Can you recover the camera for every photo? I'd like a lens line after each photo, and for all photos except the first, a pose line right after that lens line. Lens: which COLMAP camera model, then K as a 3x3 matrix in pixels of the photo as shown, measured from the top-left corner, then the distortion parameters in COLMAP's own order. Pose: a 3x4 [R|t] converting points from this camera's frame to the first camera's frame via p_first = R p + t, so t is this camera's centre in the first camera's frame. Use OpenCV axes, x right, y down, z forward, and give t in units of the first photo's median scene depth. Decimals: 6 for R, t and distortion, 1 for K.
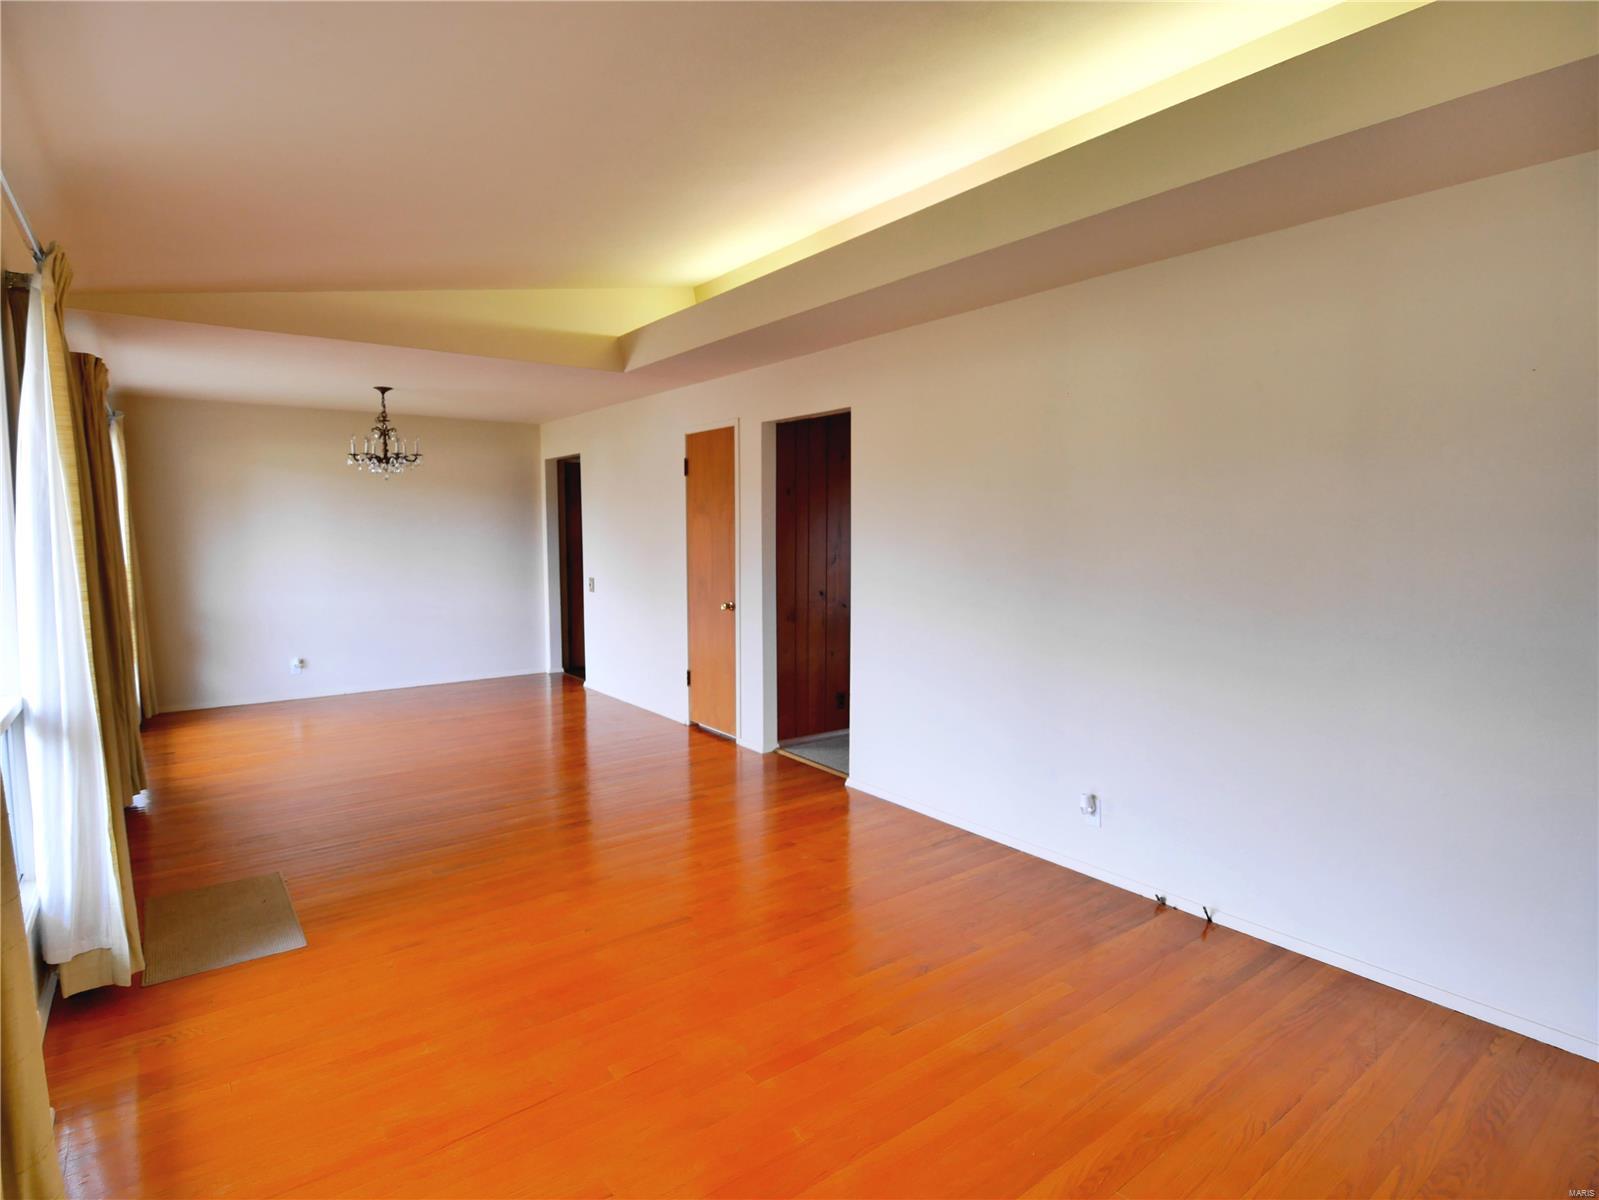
lens RADIAL K [[838.7, 0, 777.5], [0, 838.7, 595.3], [0, 0, 1]] dist [-0.006080, -0.010075]
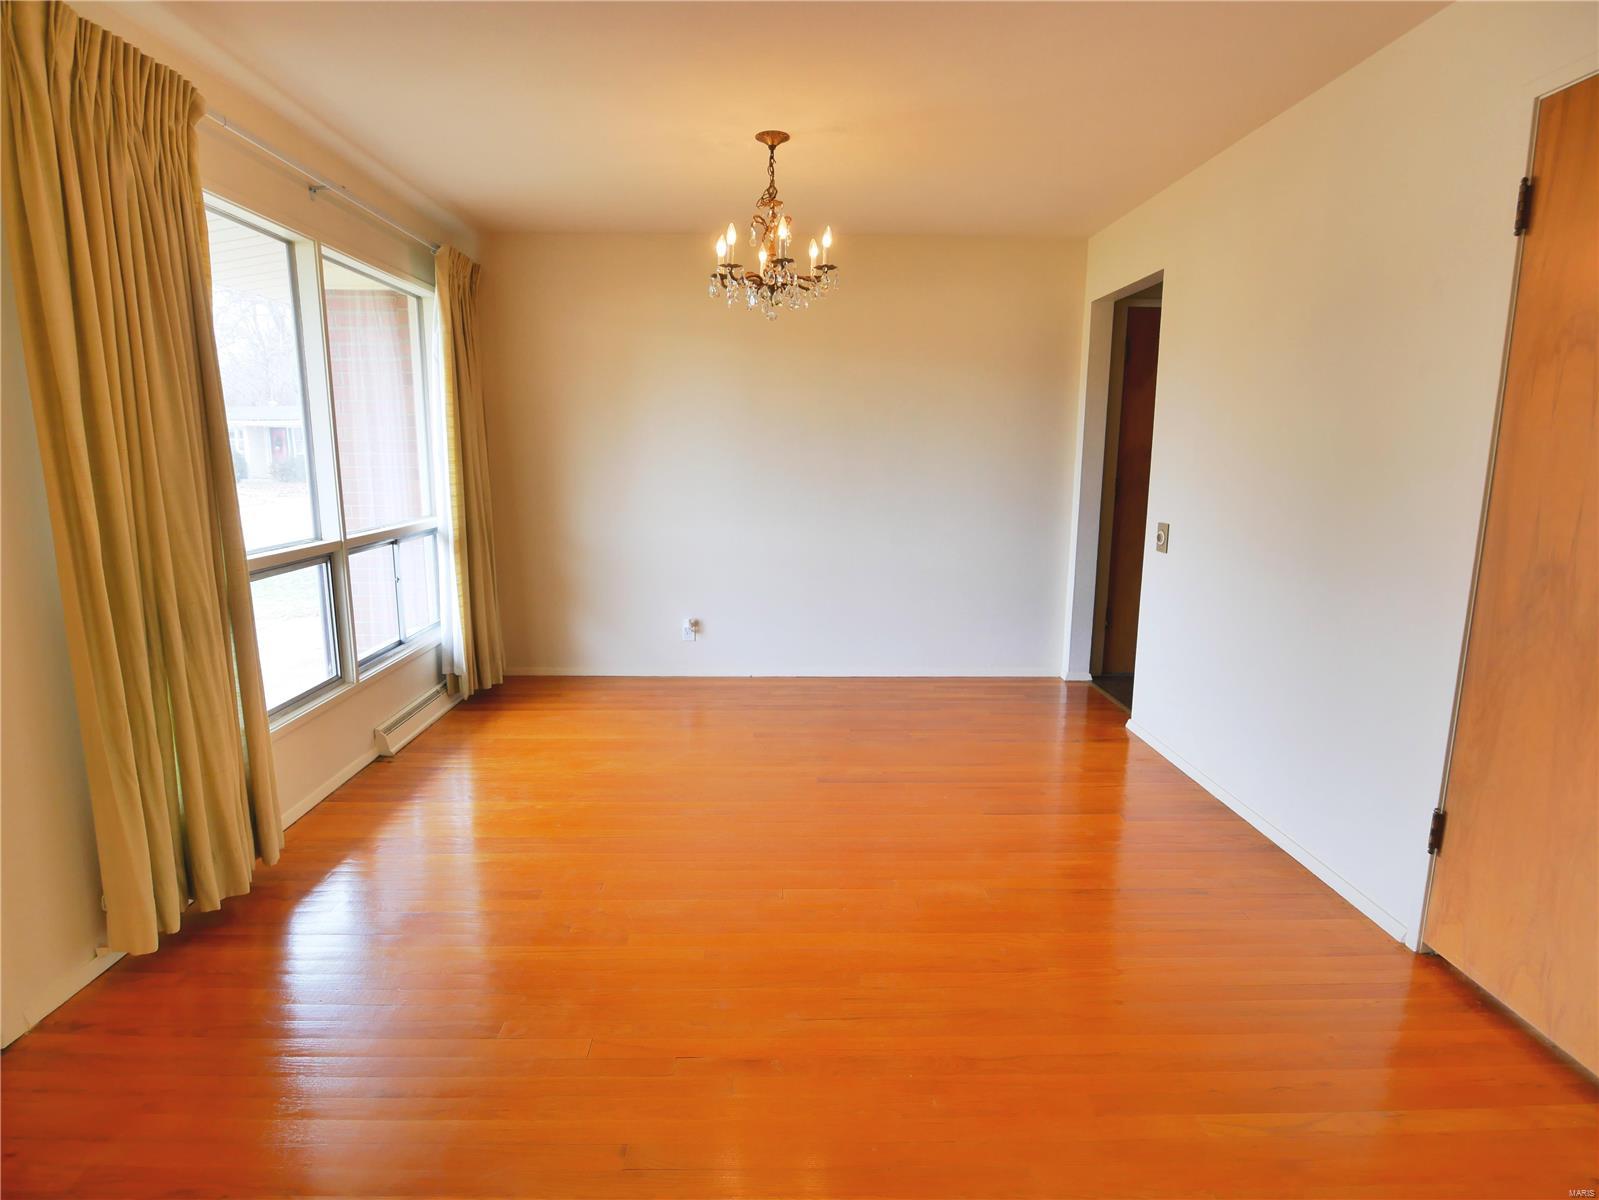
lens RADIAL K [[838.7, 0, 777.5], [0, 838.7, 595.3], [0, 0, 1]] dist [-0.006080, -0.010075]
pose [[0.809886, 0.108176, -0.576527, -0.114485], [-0.053637, 0.992388, 0.110858, -0.021354], [0.584130, -0.058859, 0.809523, 0.451367]]
